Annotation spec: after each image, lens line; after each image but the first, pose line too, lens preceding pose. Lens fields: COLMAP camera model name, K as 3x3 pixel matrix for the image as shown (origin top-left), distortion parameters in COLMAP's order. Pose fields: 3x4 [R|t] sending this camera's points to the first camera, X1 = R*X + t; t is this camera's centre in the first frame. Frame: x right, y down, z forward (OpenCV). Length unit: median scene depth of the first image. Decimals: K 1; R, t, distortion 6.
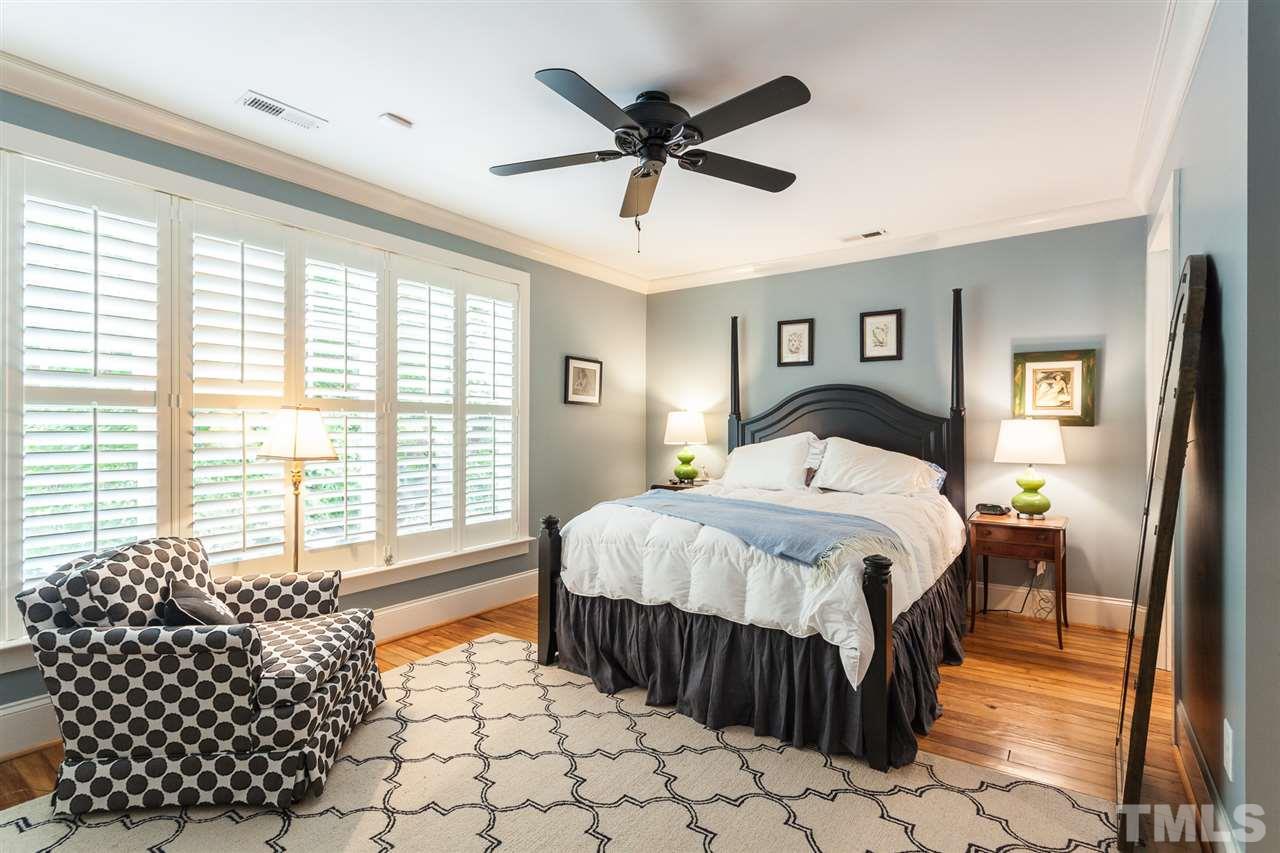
lens RADIAL K [[616.3, 0, 640.0], [0, 616.3, 426.5], [0, 0, 1]] dist [-0.001140, 0.000202]
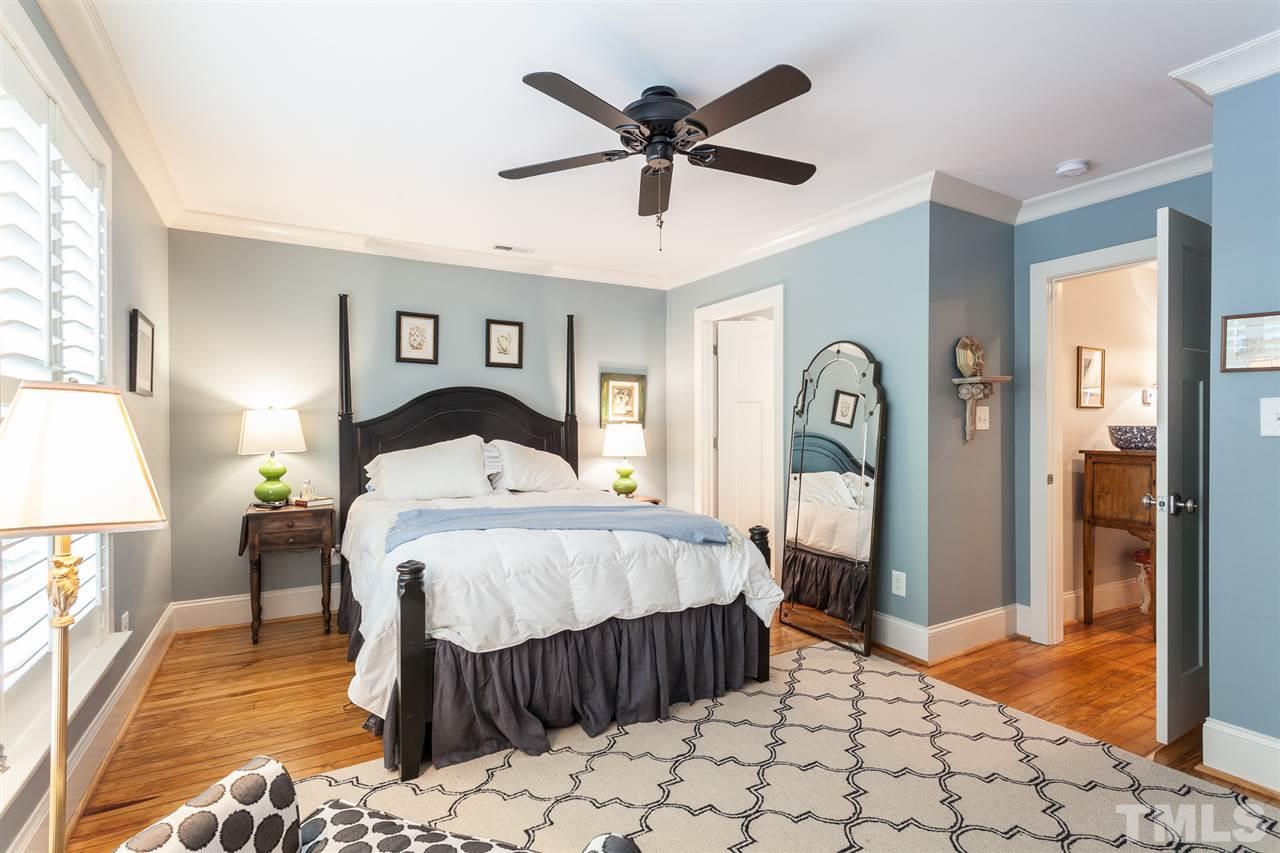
lens RADIAL K [[609.7, 0, 642.7], [0, 609.7, 432.8], [0, 0, 1]] dist [-0.027201, 0.000411]
pose [[0.410086, -0.008231, 0.912010, -0.549566], [0.000220, 0.999960, 0.008926, -0.003322], [-0.912047, -0.003460, 0.410072, 0.406004]]
